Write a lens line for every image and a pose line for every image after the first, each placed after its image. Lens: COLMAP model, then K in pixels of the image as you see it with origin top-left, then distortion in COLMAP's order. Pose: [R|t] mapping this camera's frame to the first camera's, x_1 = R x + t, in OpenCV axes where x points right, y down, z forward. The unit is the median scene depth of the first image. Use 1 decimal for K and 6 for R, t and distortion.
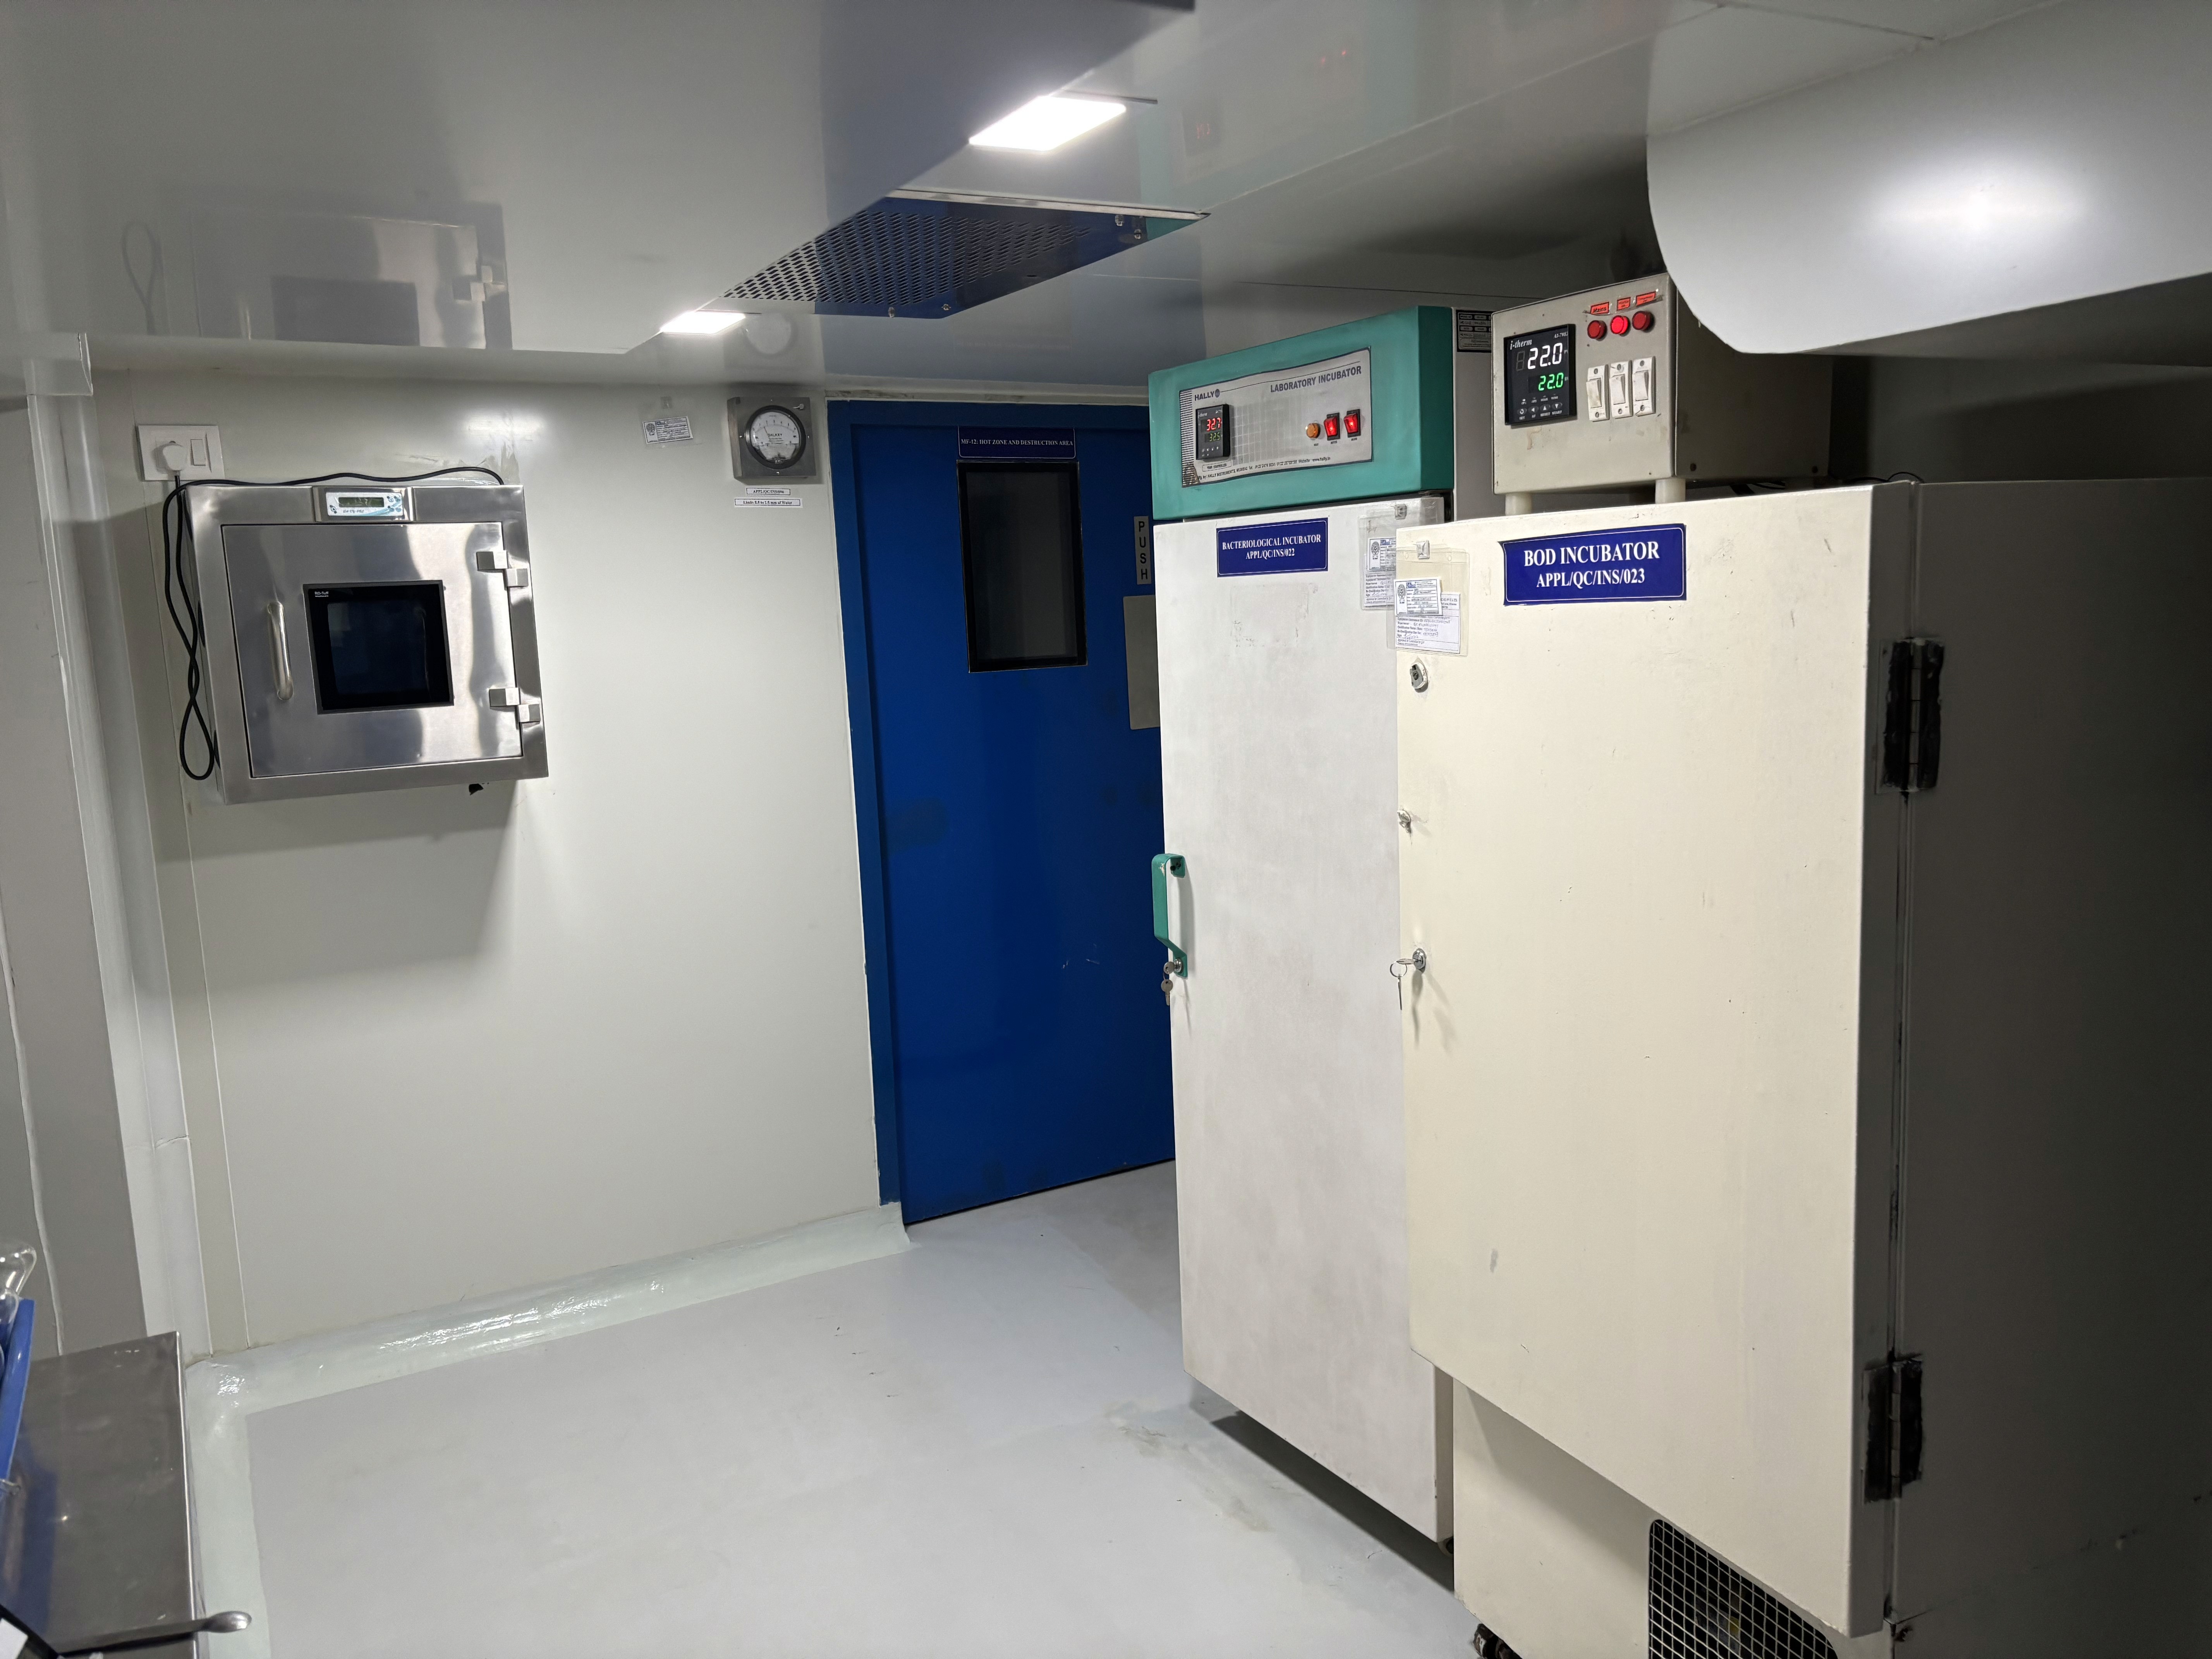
lens RADIAL K [[1662.5, 0, 1106.7], [0, 1662.5, 830.9], [0, 0, 1]] dist [-0.001914, -0.000167]
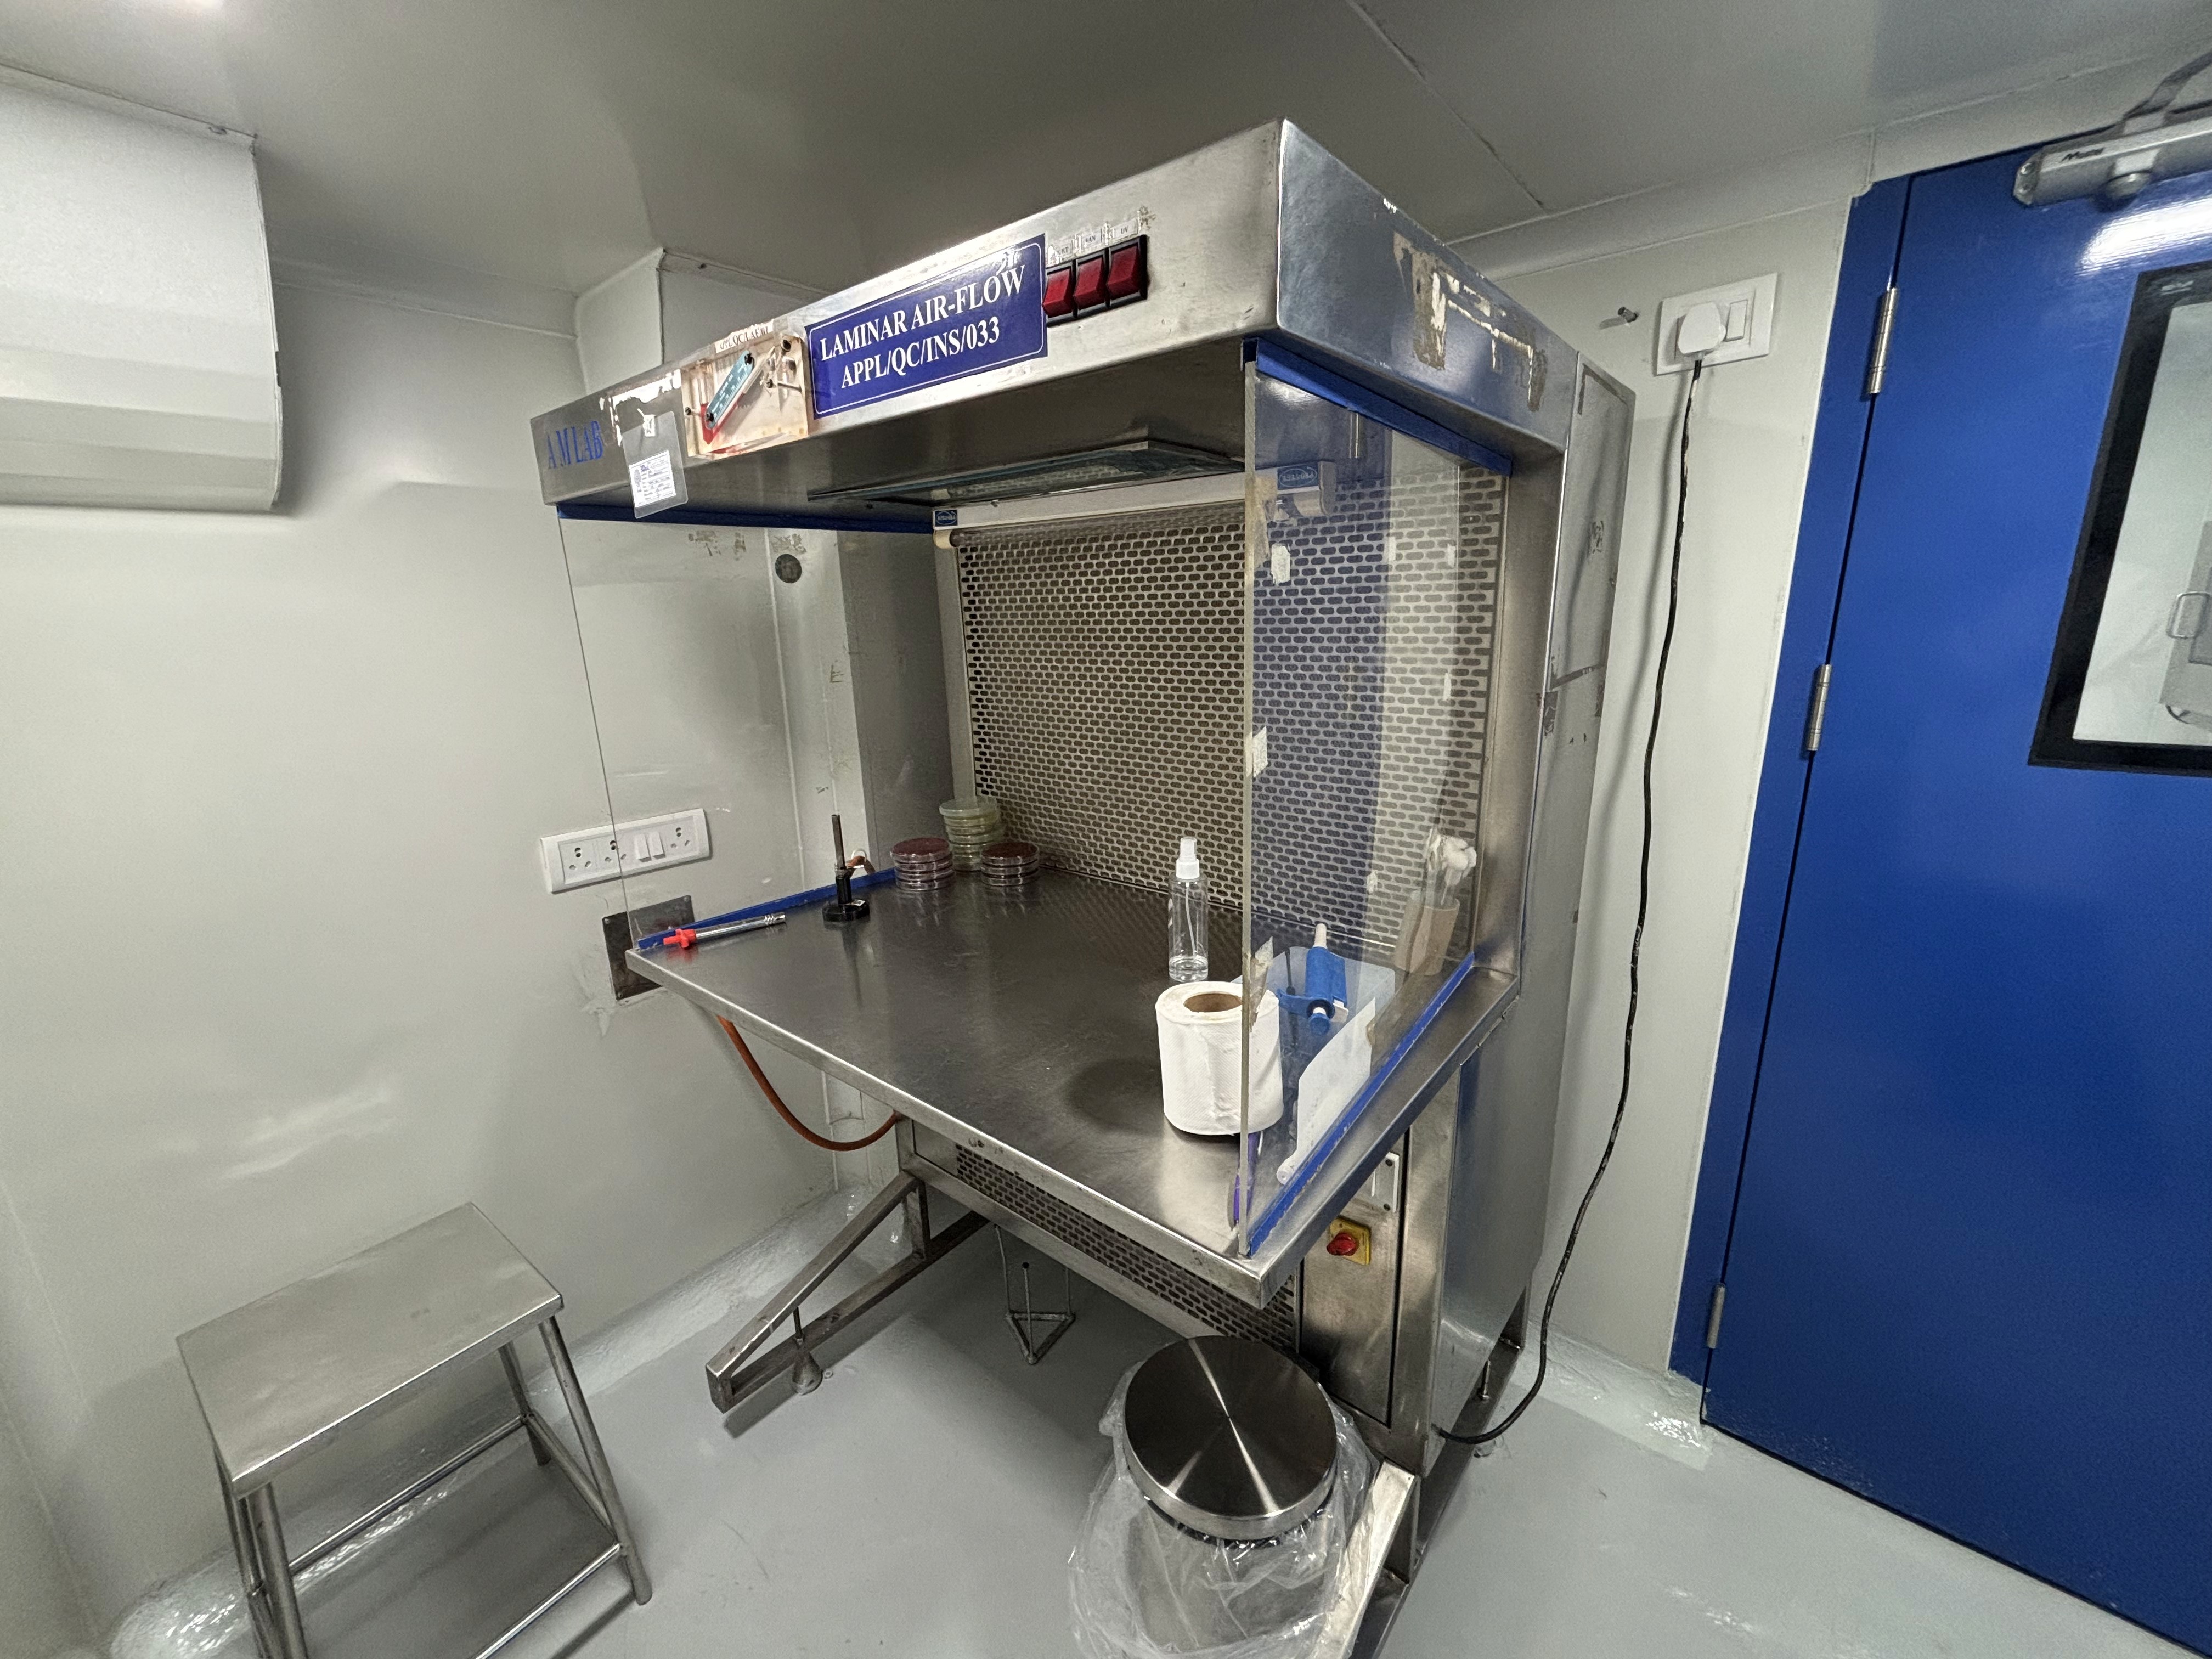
lens RADIAL K [[874.9, 0, 1101.4], [0, 874.9, 824.7], [0, 0, 1]] dist [-0.000459, -0.000009]
pose [[0.356434, 0.249906, -0.900279, 0.685274], [-0.109083, 0.968106, 0.225547, -0.058065], [0.927931, 0.017813, 0.372326, 0.951962]]
